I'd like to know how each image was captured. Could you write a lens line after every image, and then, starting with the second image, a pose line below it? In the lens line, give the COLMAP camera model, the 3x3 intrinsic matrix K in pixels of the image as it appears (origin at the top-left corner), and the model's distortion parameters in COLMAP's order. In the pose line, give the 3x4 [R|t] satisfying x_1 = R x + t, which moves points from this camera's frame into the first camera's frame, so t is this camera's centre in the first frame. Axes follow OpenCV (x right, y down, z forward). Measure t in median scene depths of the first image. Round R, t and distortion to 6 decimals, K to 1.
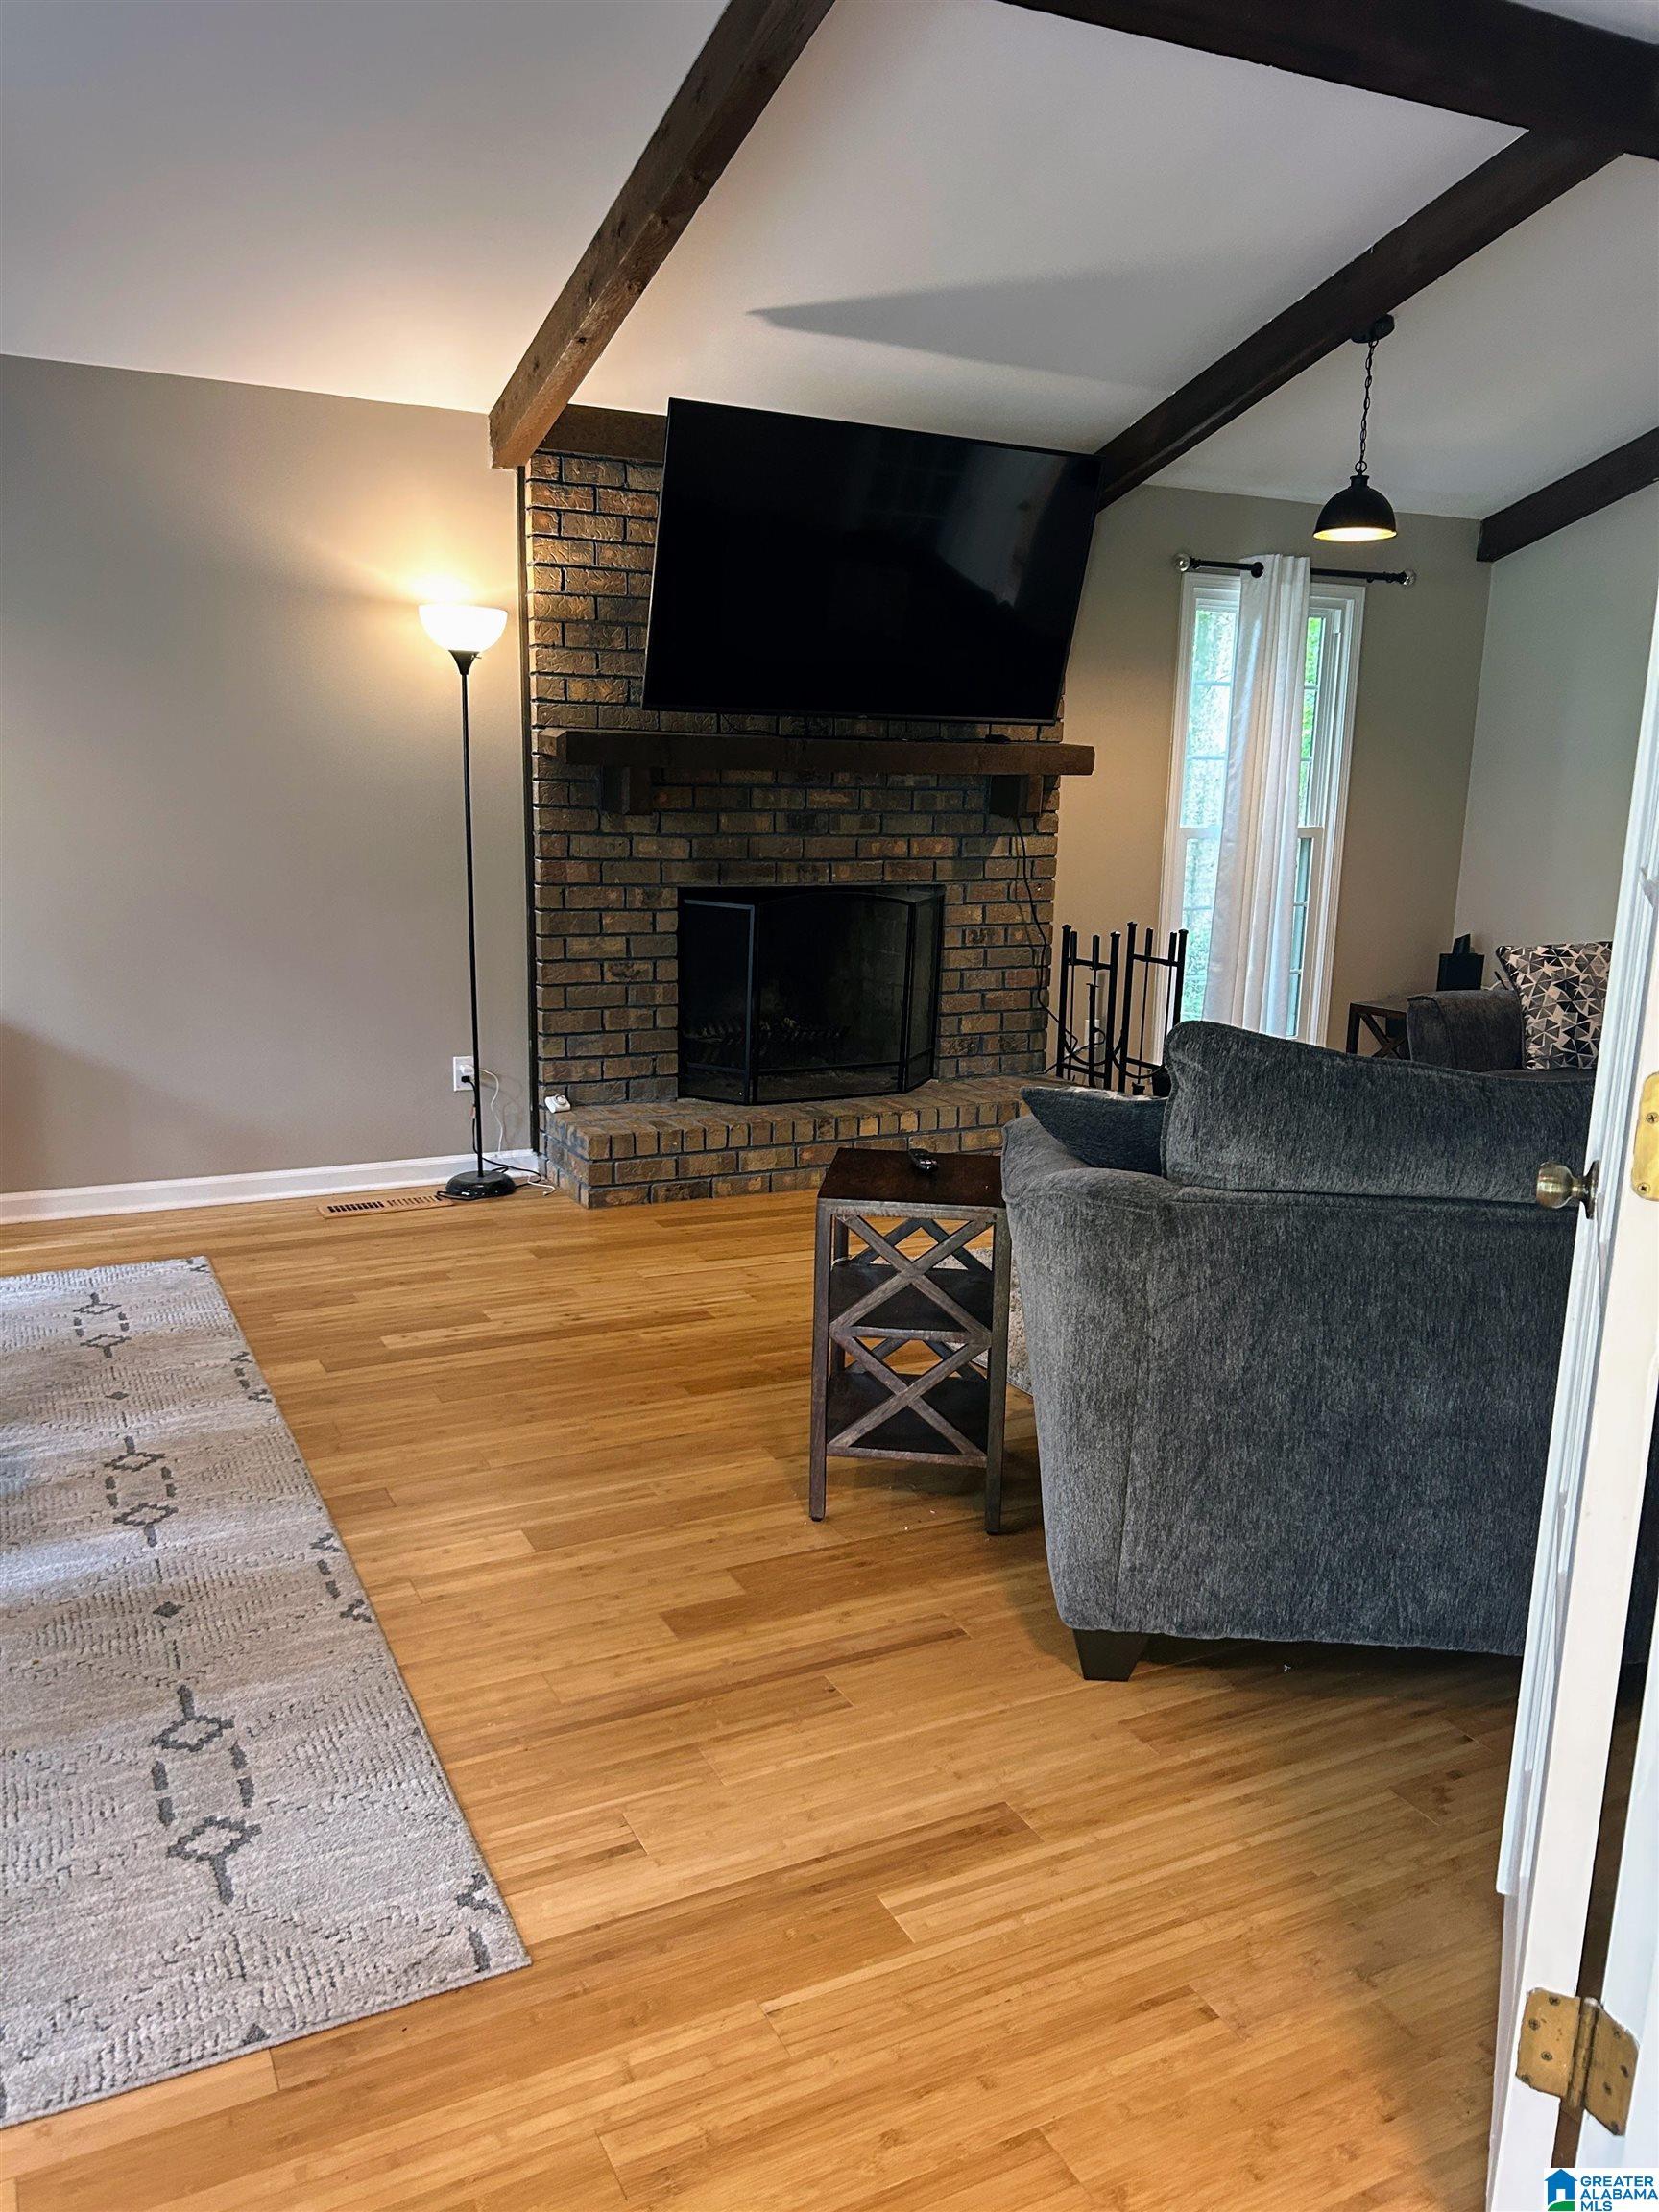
lens RADIAL K [[1662.5, 0, 829.5], [0, 1662.5, 1106.0], [0, 0, 1]] dist [0.077575, -0.060220]
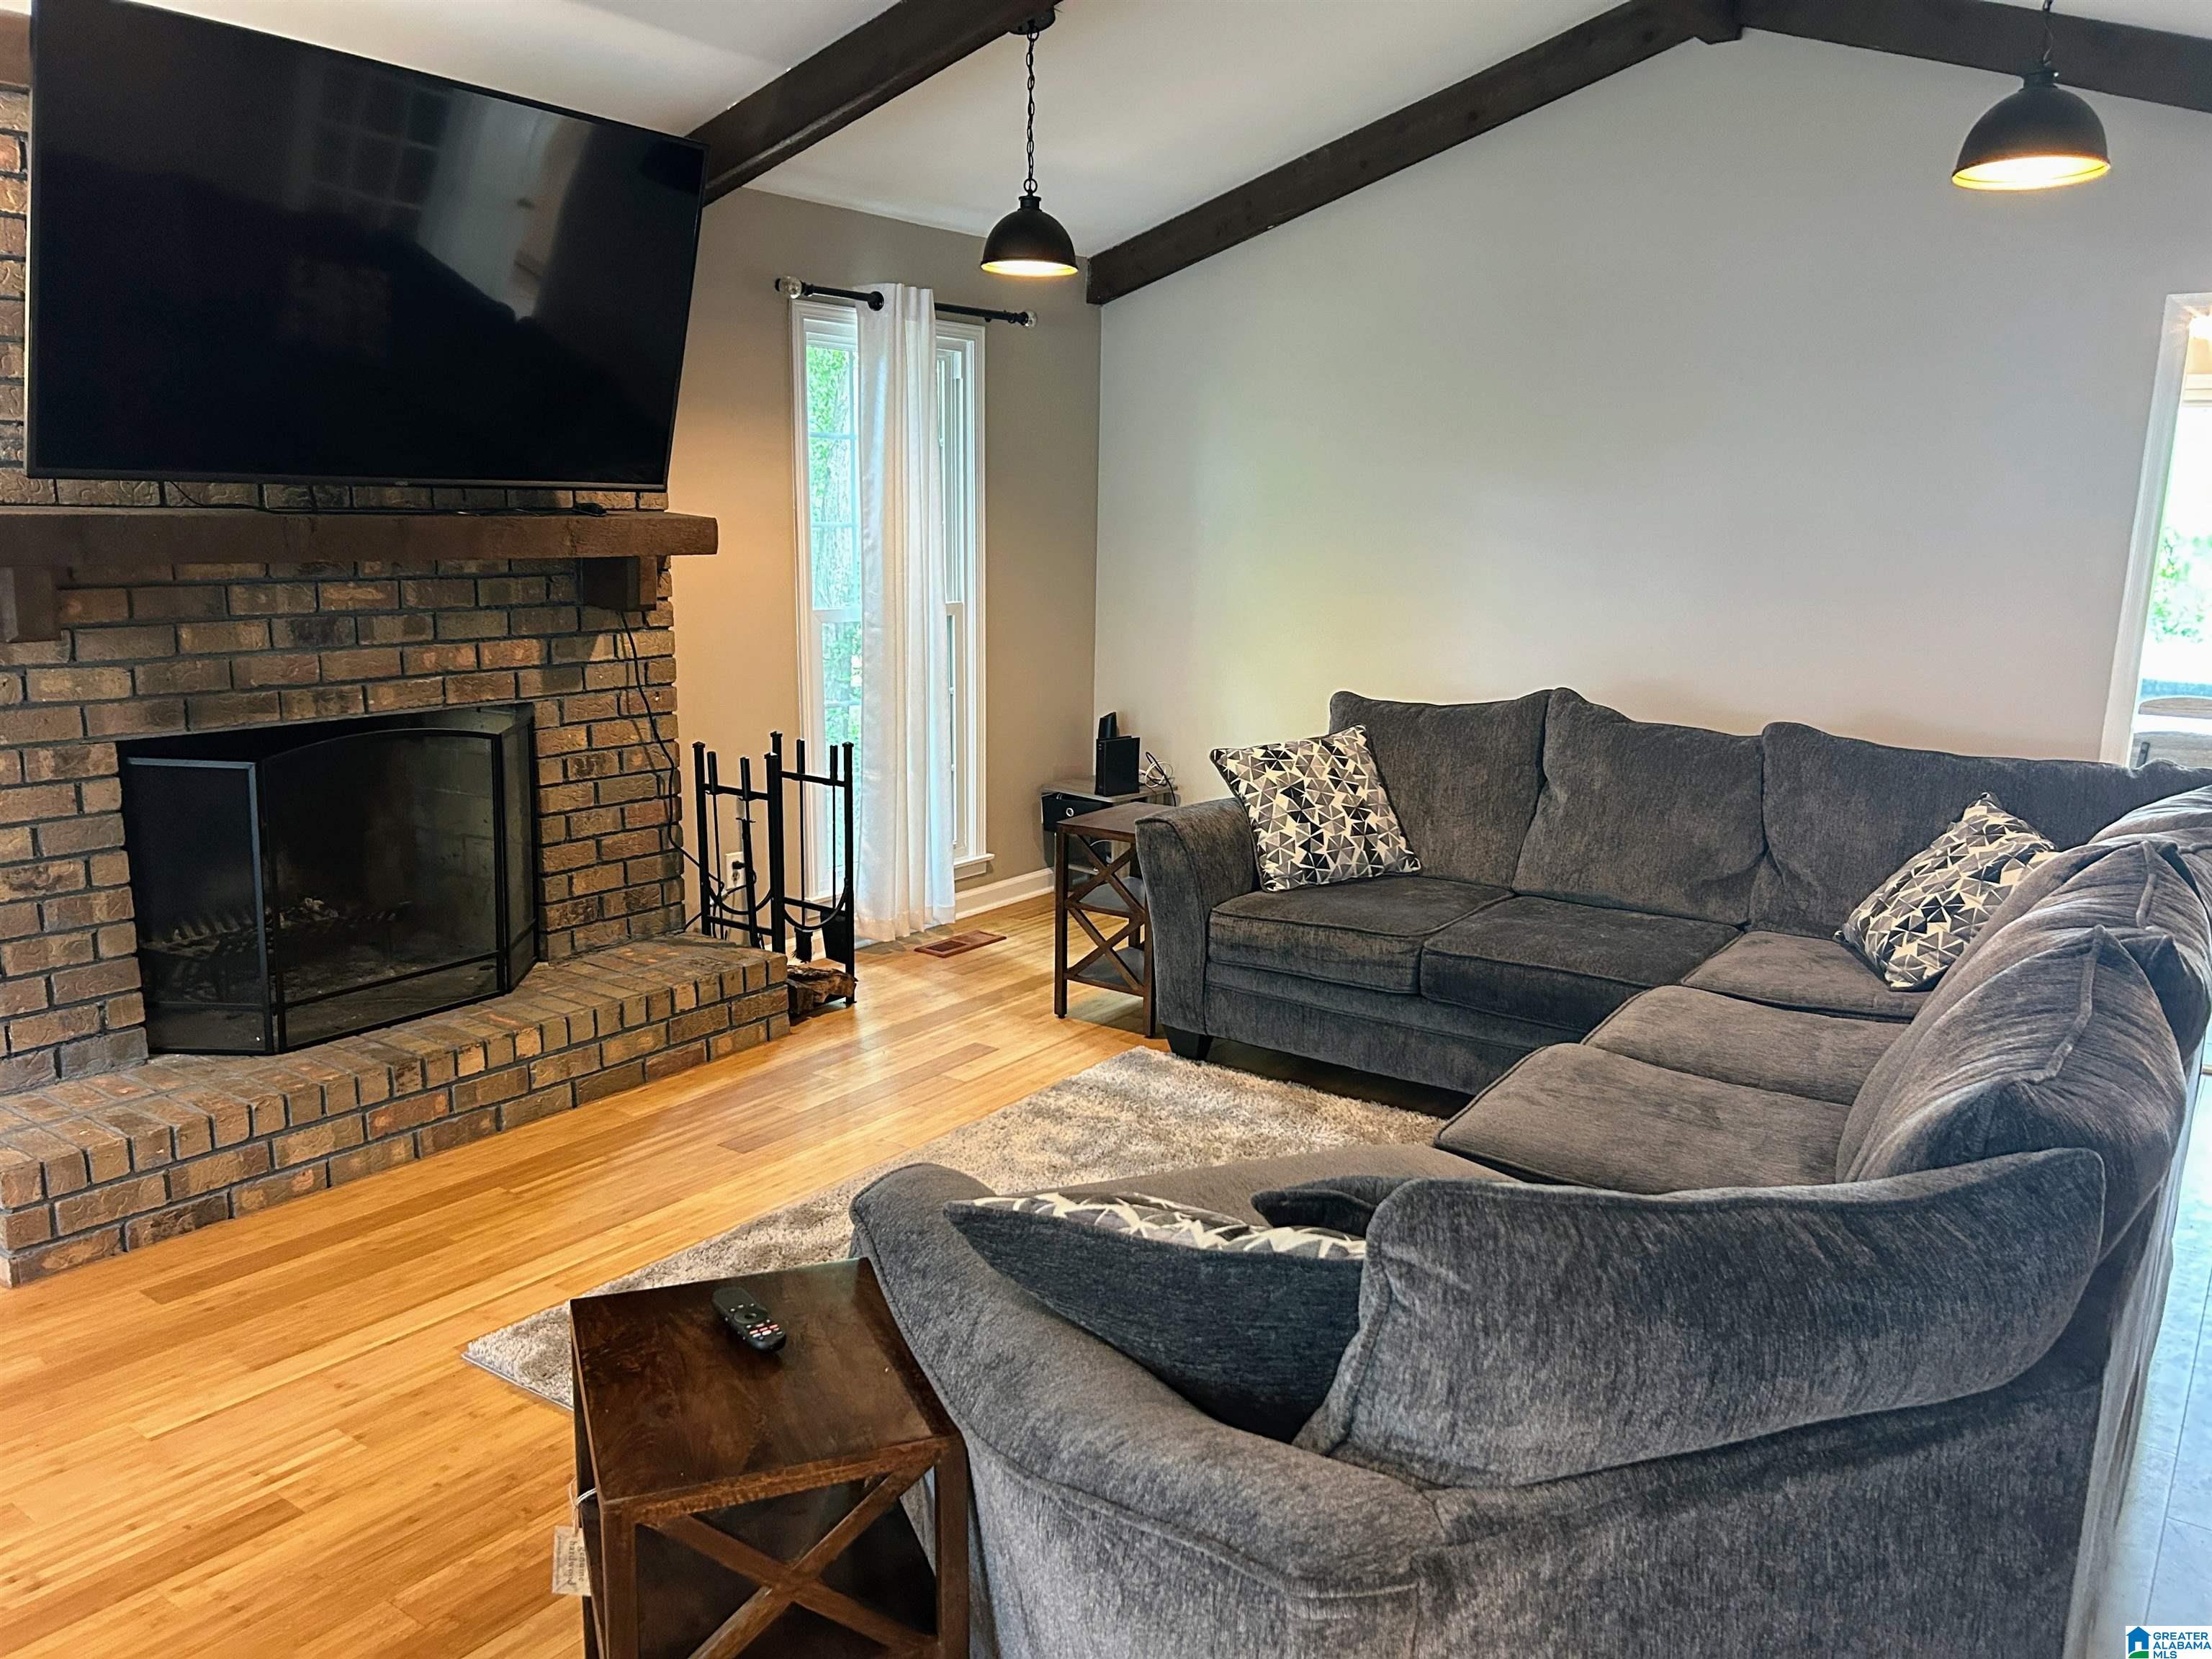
lens RADIAL K [[1662.5, 0, 1106.0], [0, 1662.5, 829.5], [0, 0, 1]] dist [0.077575, -0.060220]
pose [[0.891558, -0.094343, 0.442972, -0.041056], [0.090550, 0.995447, 0.029760, -0.078240], [-0.443763, 0.013579, 0.896041, 0.224178]]
